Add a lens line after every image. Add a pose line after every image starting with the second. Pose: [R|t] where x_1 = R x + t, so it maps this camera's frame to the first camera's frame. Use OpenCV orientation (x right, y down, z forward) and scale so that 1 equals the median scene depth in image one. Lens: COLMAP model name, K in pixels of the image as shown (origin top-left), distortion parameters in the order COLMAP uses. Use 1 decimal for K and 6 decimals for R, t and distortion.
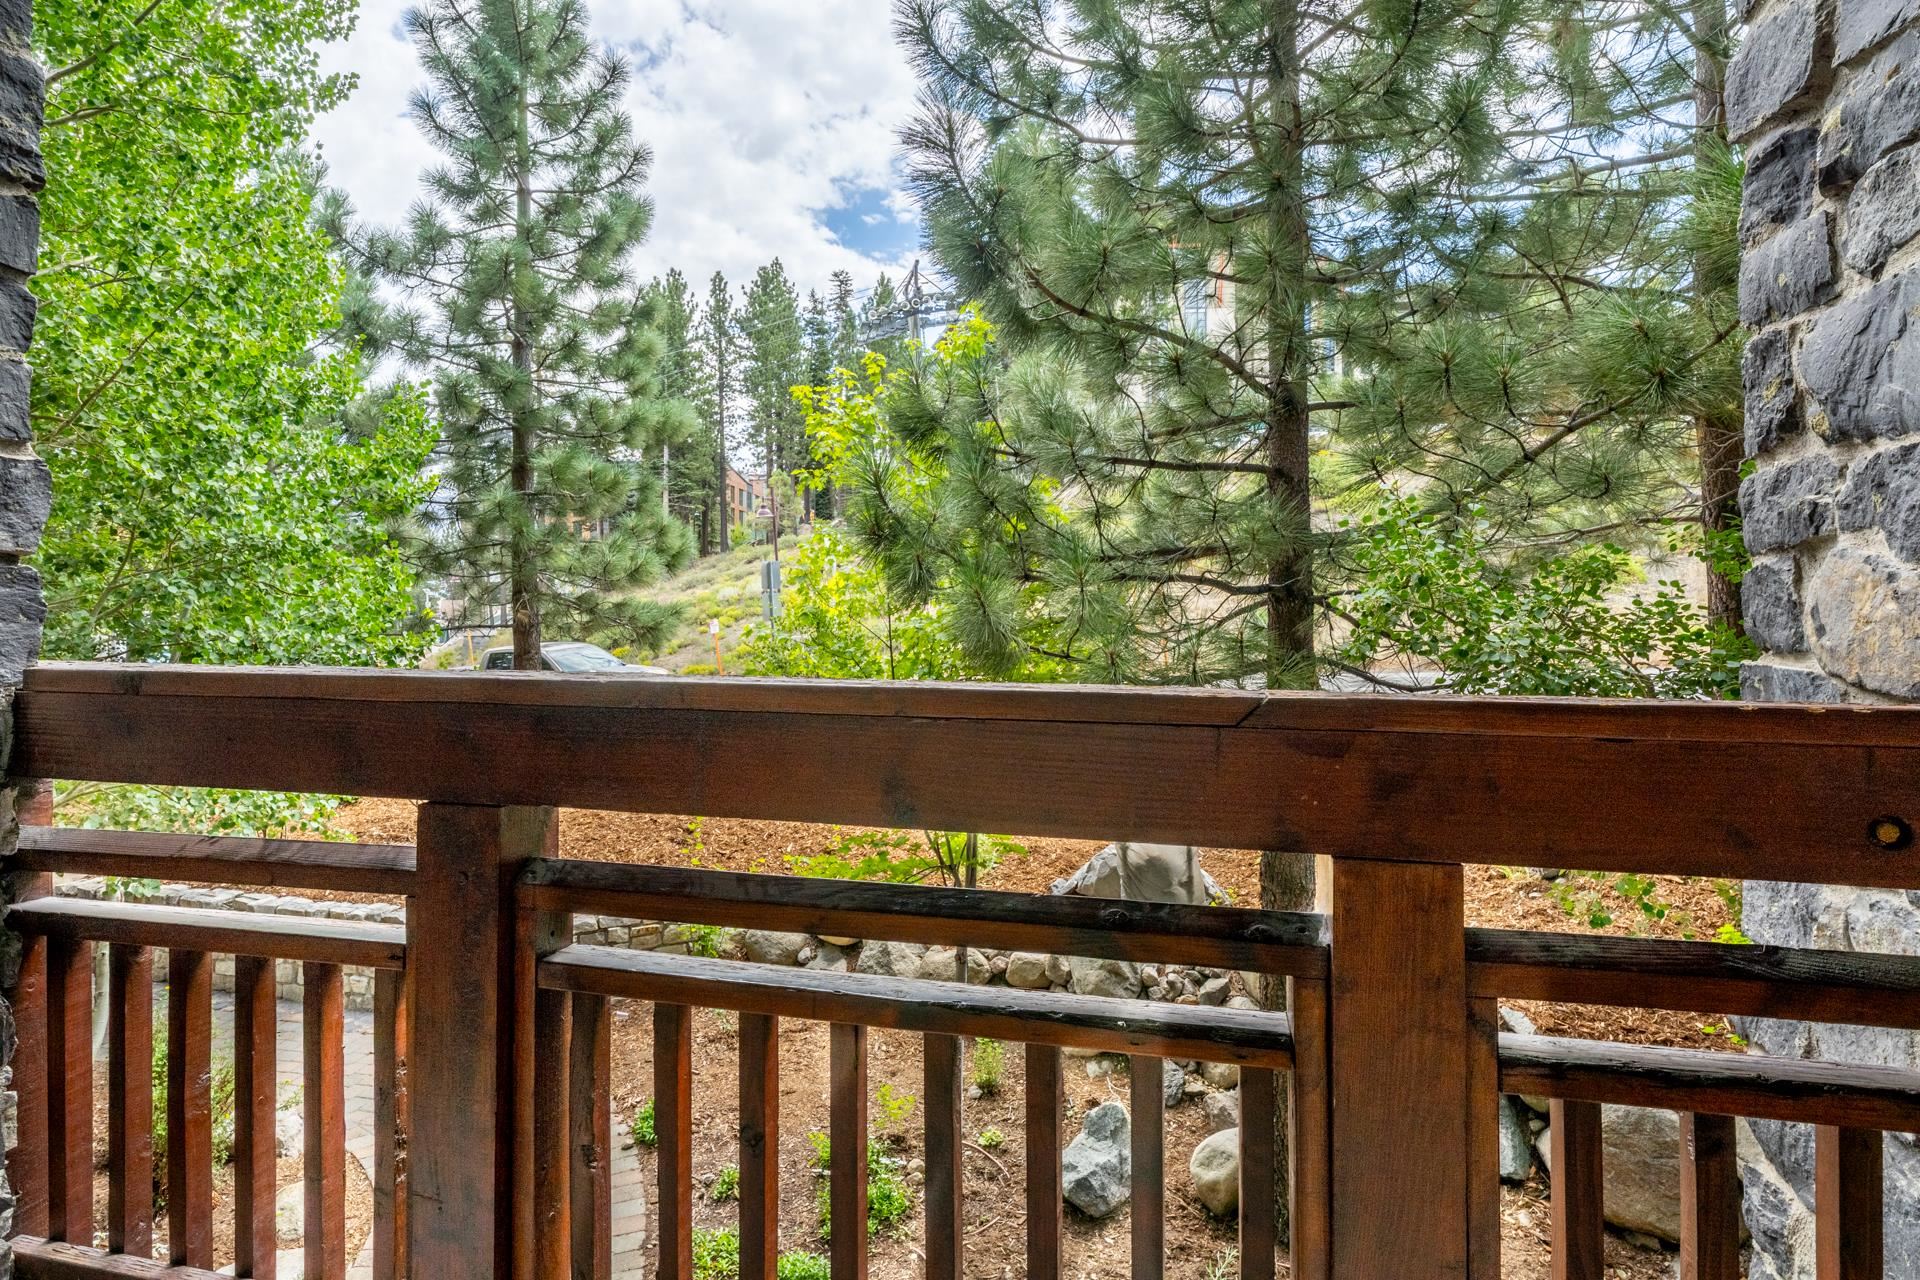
lens RADIAL K [[1011.6, 0, 909.3], [0, 1011.6, 594.0], [0, 0, 1]] dist [0.002510, -0.004201]
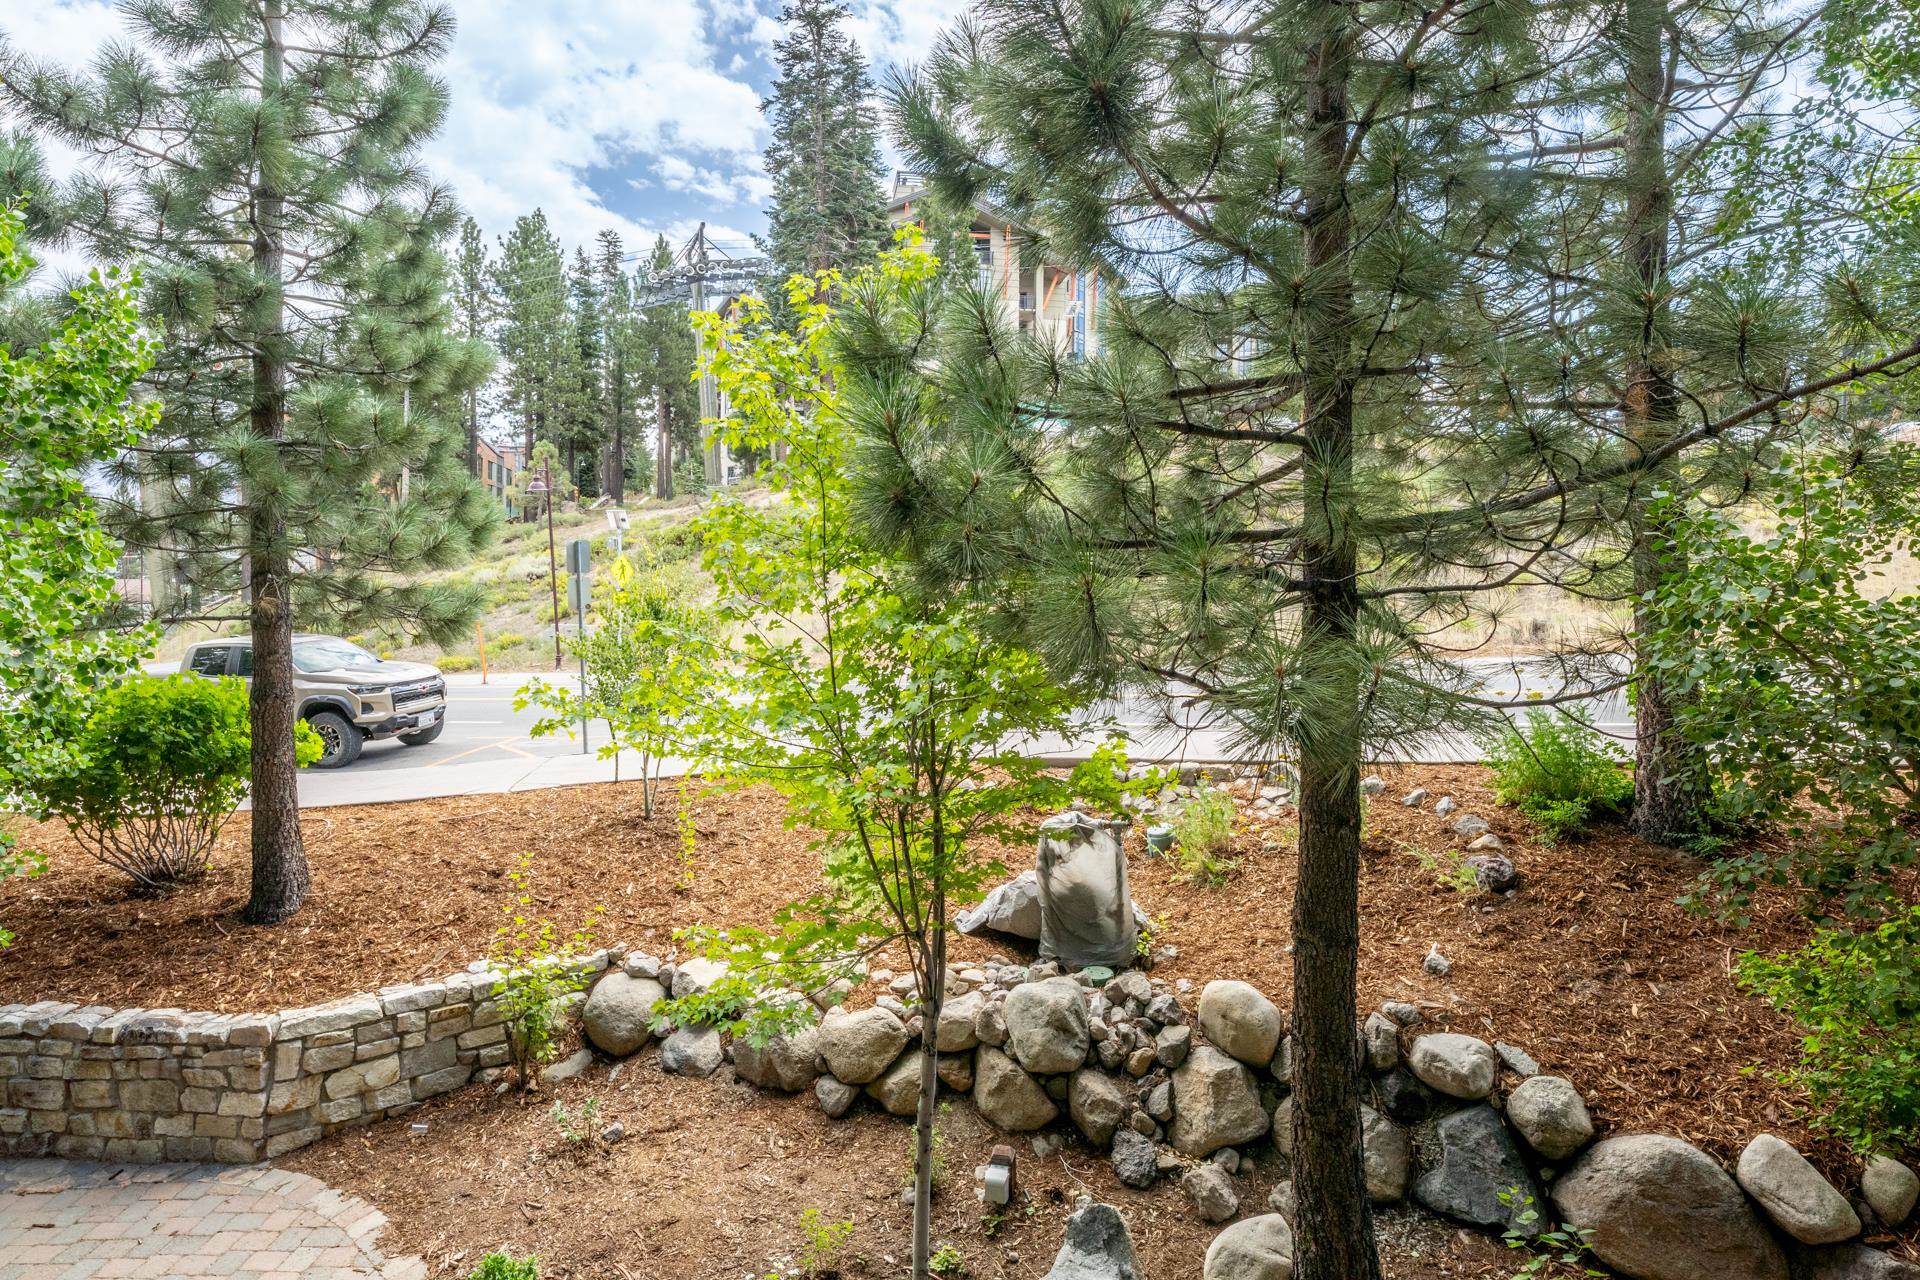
lens RADIAL K [[1011.6, 0, 911.9], [0, 1011.6, 586.0], [0, 0, 1]] dist [0.002510, -0.004201]
pose [[0.971060, 0.010764, 0.238593, -0.091399], [-0.012391, 0.999909, 0.005321, -0.002377], [-0.238514, -0.008123, 0.971105, 0.143932]]
